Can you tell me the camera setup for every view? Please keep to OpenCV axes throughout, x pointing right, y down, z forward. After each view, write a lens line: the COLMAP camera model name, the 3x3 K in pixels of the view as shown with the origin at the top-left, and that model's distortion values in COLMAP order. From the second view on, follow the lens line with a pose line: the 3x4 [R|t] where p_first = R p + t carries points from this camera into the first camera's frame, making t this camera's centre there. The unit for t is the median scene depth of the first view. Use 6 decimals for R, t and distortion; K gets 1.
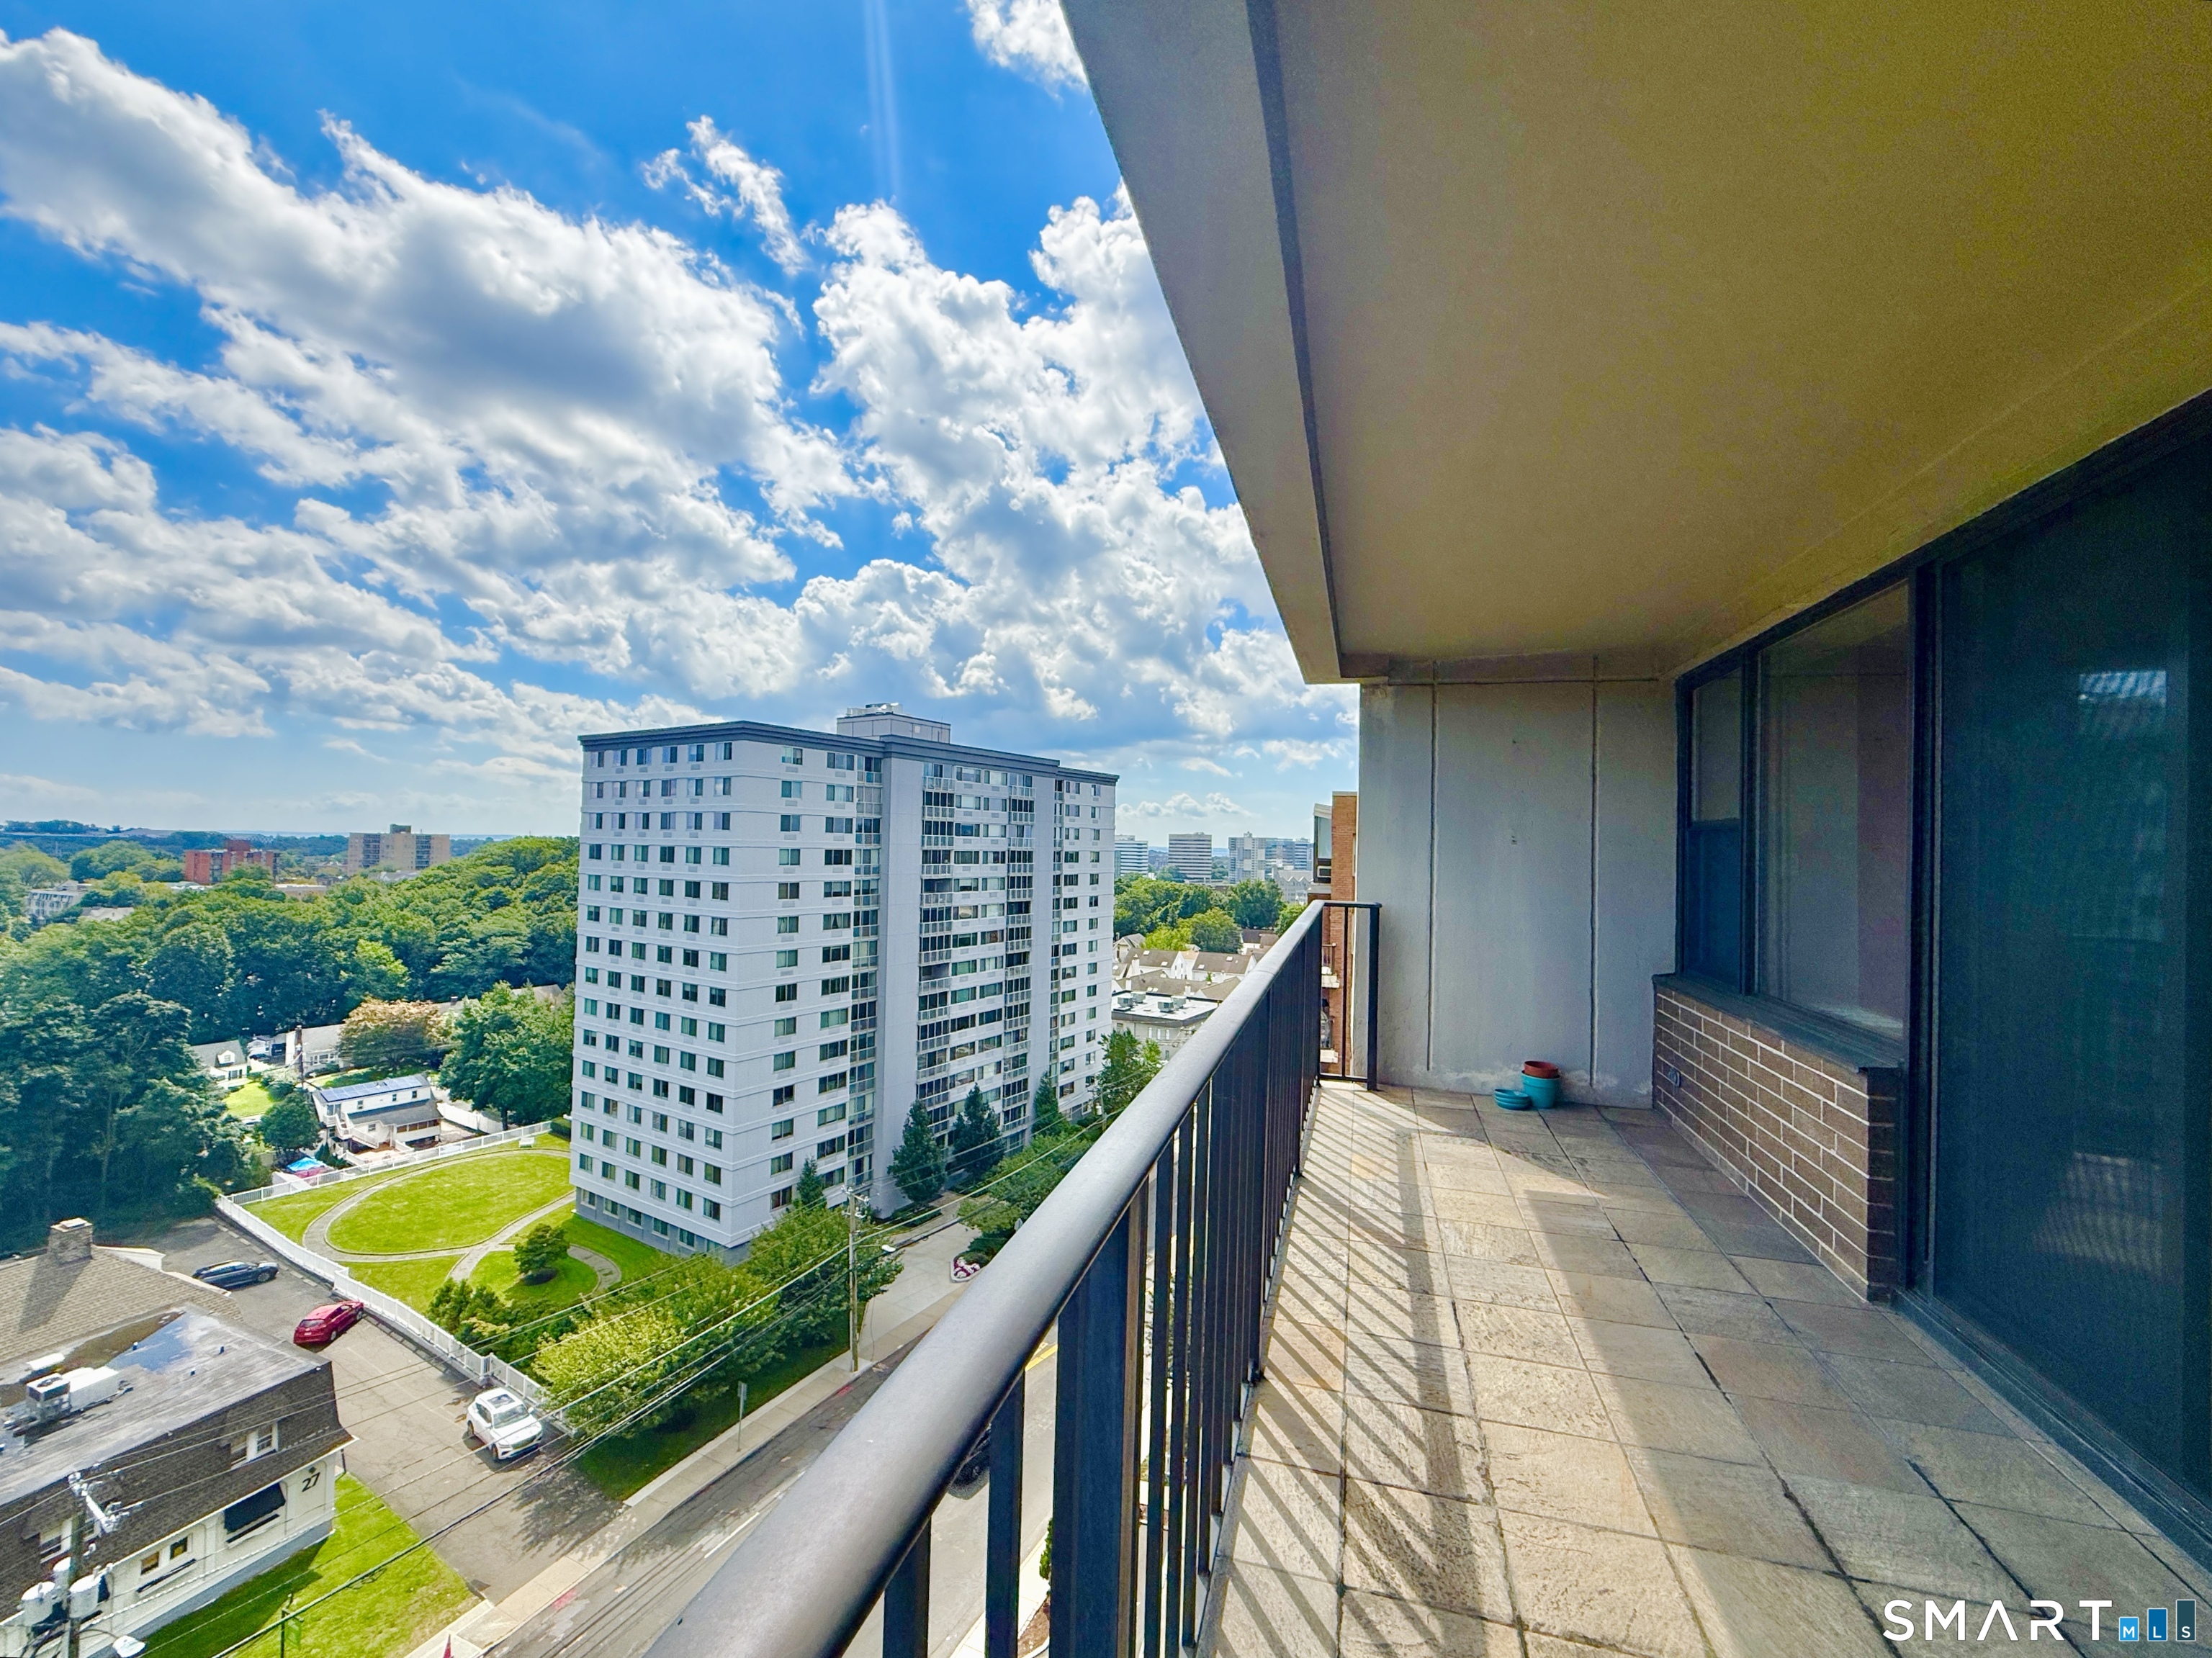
lens RADIAL K [[910.8, 0, 1095.4], [0, 910.8, 818.5], [0, 0, 1]] dist [-0.000936, -0.000099]
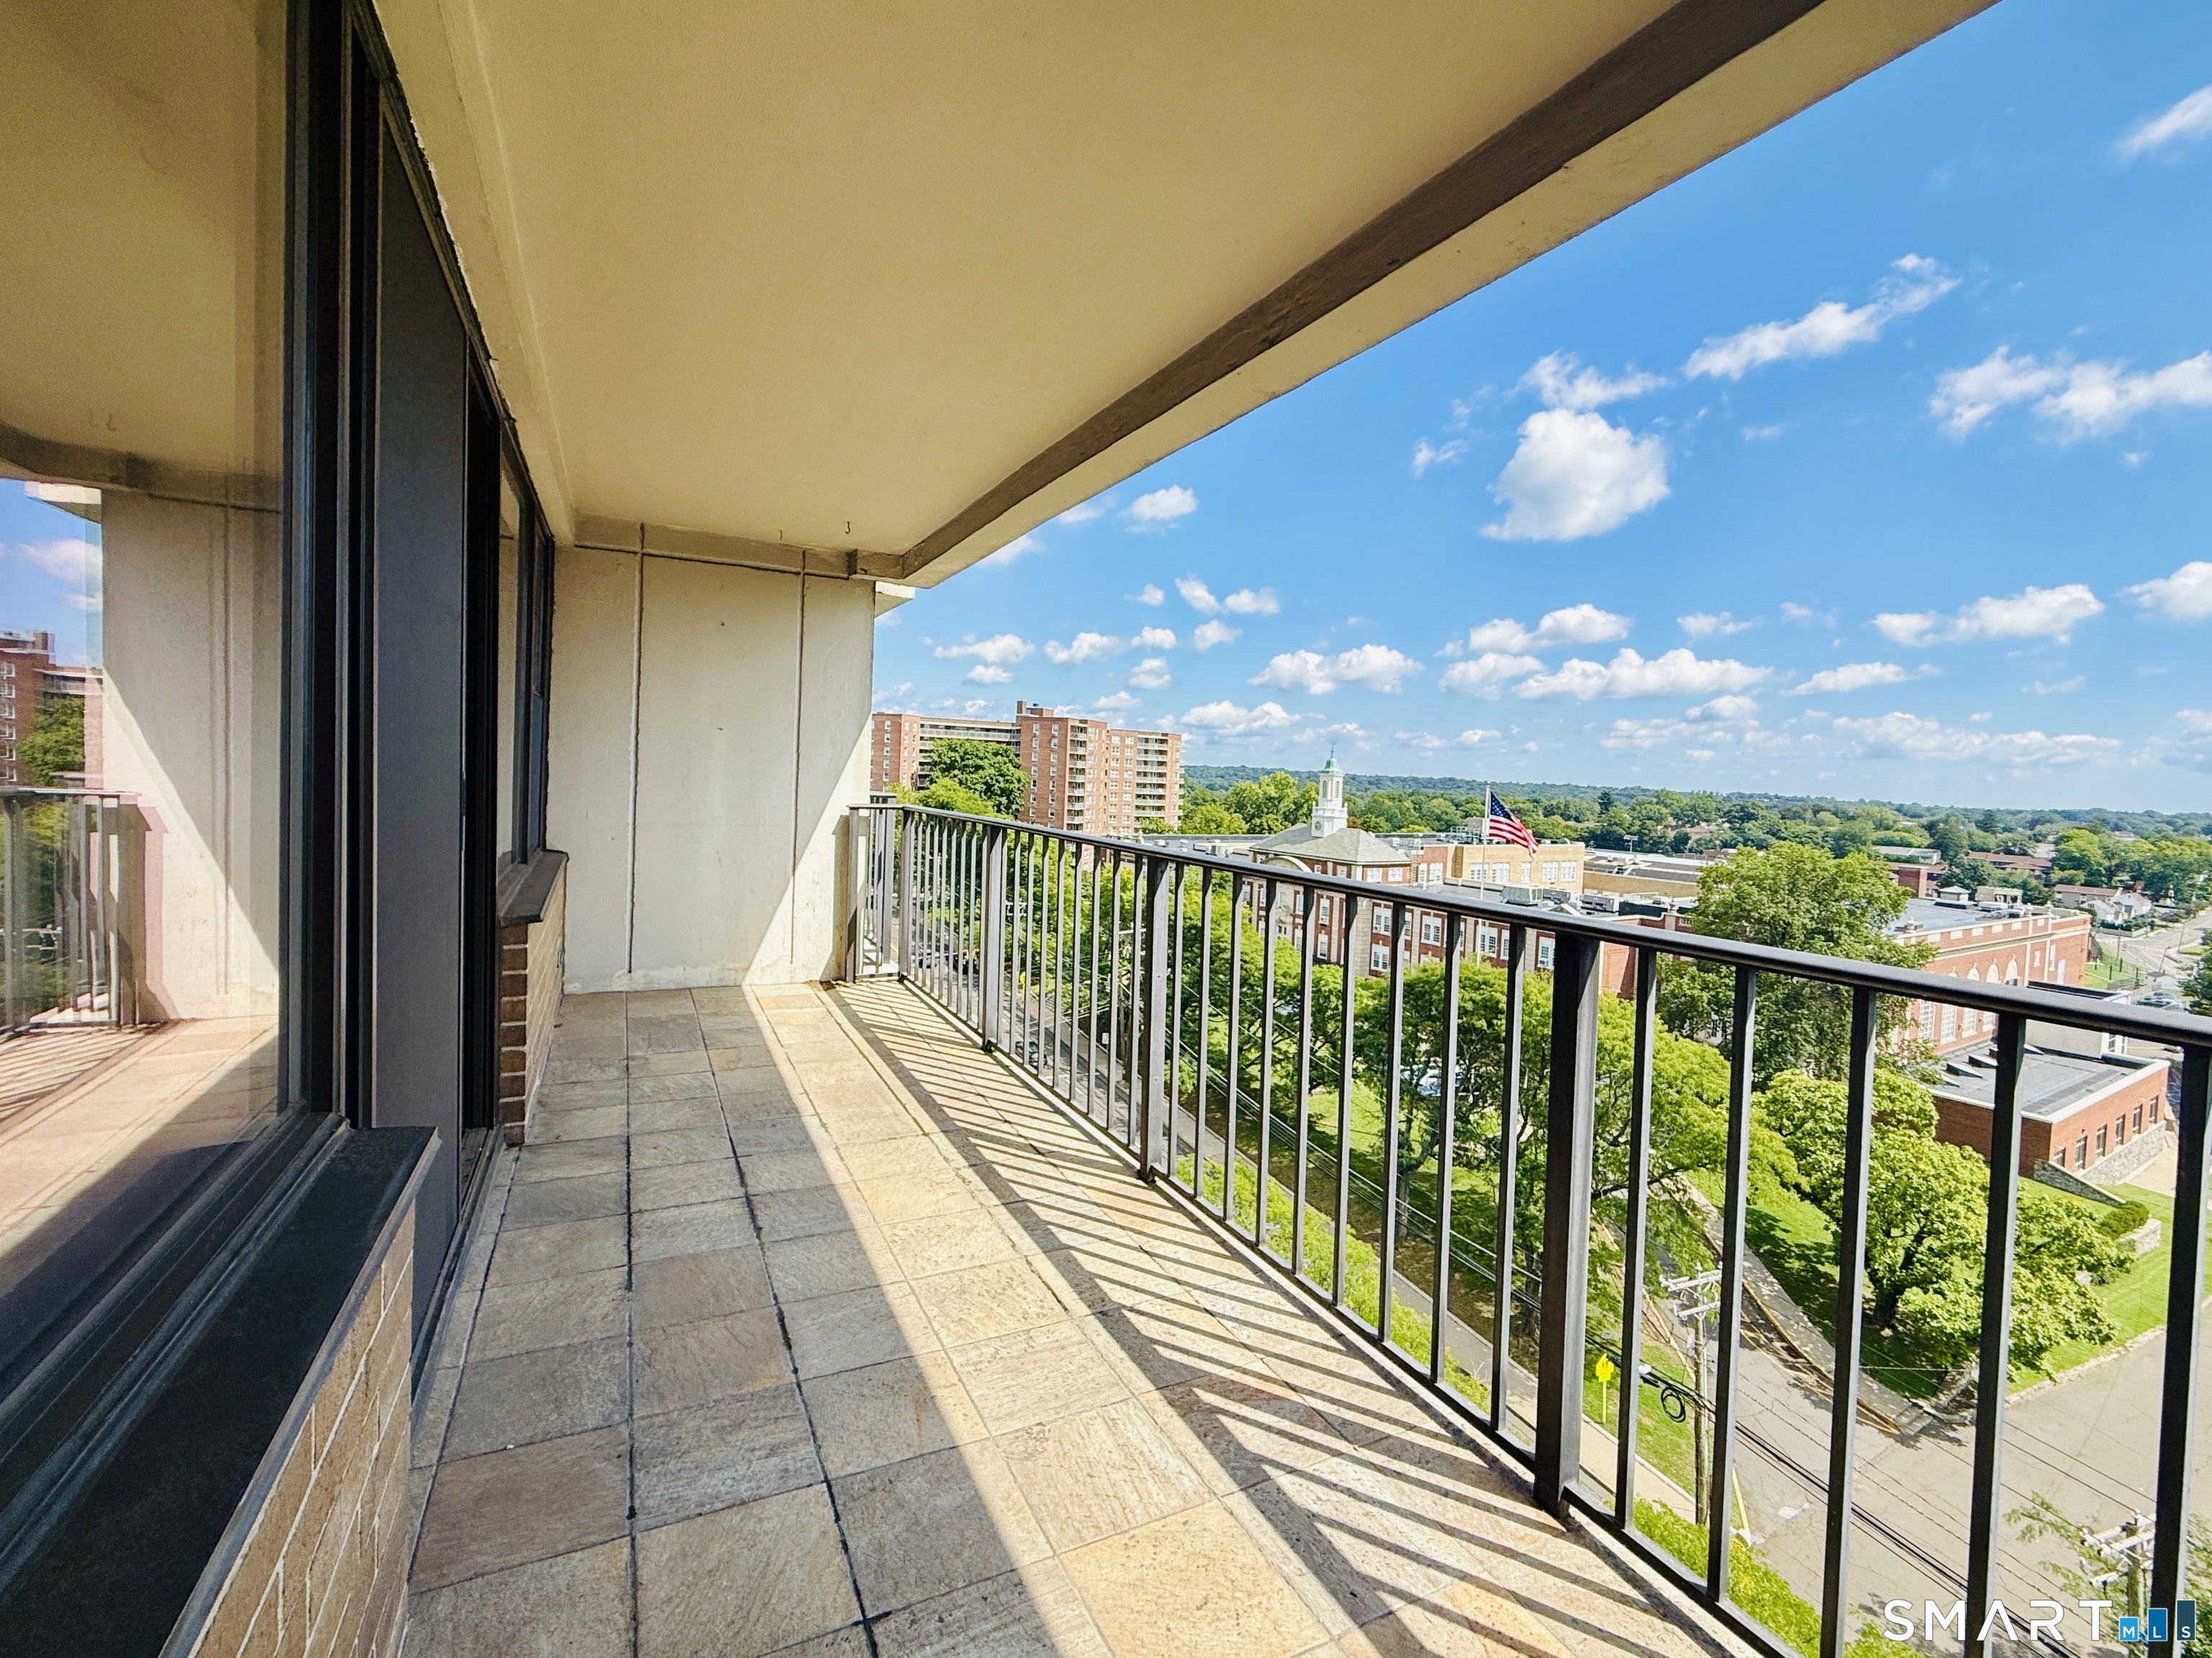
lens RADIAL K [[910.8, 0, 1095.4], [0, 910.8, 818.5], [0, 0, 1]] dist [-0.000936, -0.000099]
pose [[-0.733995, -0.017099, -0.678940, 1.054226], [-0.032360, 0.999428, 0.009813, 0.118473], [0.678384, 0.029174, -0.734128, 1.825923]]
